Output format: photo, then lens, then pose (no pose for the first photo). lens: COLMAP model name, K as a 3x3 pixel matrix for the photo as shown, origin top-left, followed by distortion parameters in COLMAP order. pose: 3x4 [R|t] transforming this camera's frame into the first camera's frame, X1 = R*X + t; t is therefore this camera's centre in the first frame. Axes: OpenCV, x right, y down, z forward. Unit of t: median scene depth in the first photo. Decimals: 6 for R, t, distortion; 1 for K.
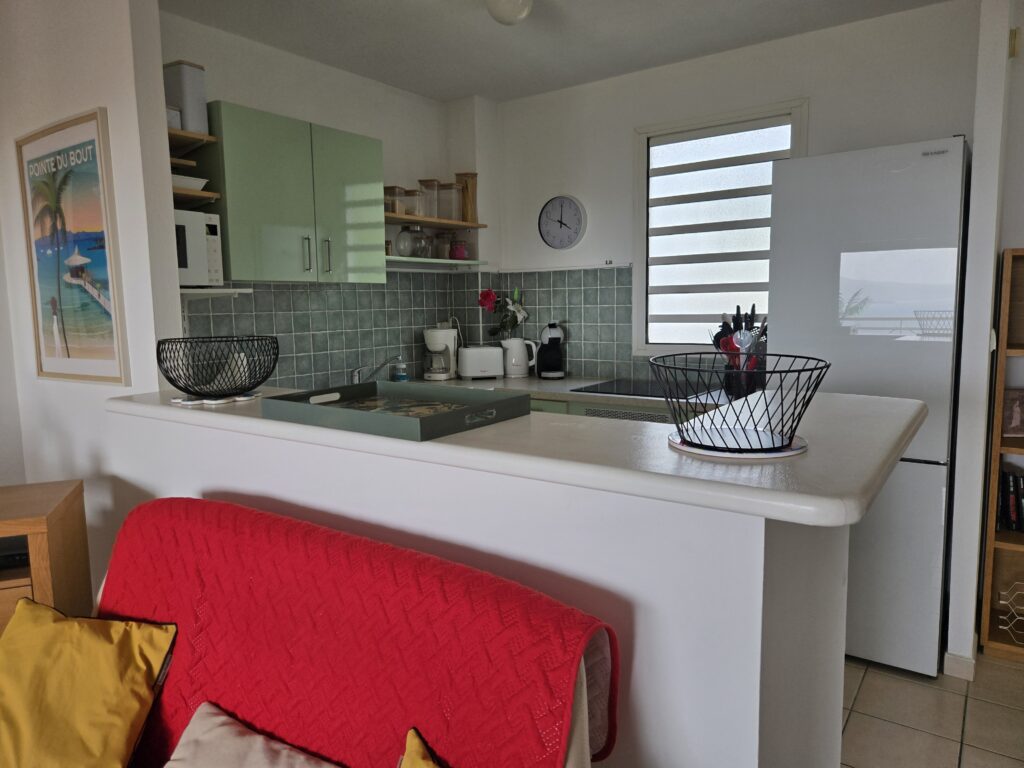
lens RADIAL K [[687.3, 0, 512.0], [0, 687.3, 384.0], [0, 0, 1]] dist [0.004435, 0.000451]
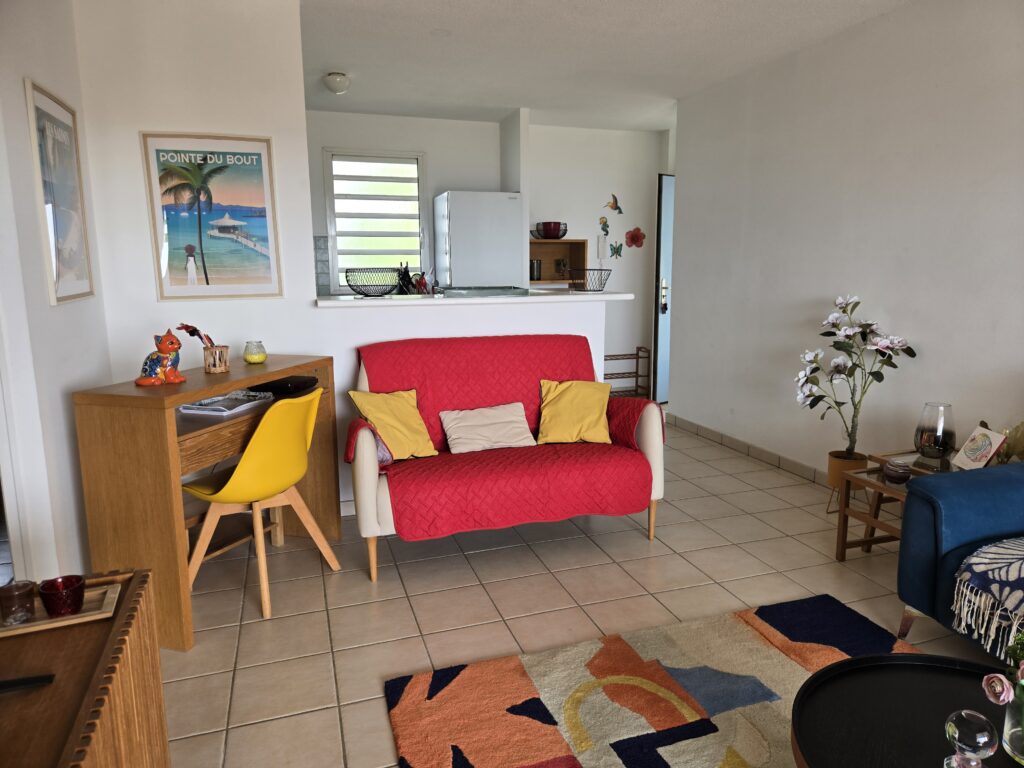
lens RADIAL K [[687.3, 0, 512.0], [0, 687.3, 384.0], [0, 0, 1]] dist [0.004435, 0.000451]
pose [[0.595162, -0.121561, 0.794359, -1.515737], [0.085541, 0.992460, 0.087786, 0.107176], [-0.799040, 0.015704, 0.601072, -0.474516]]
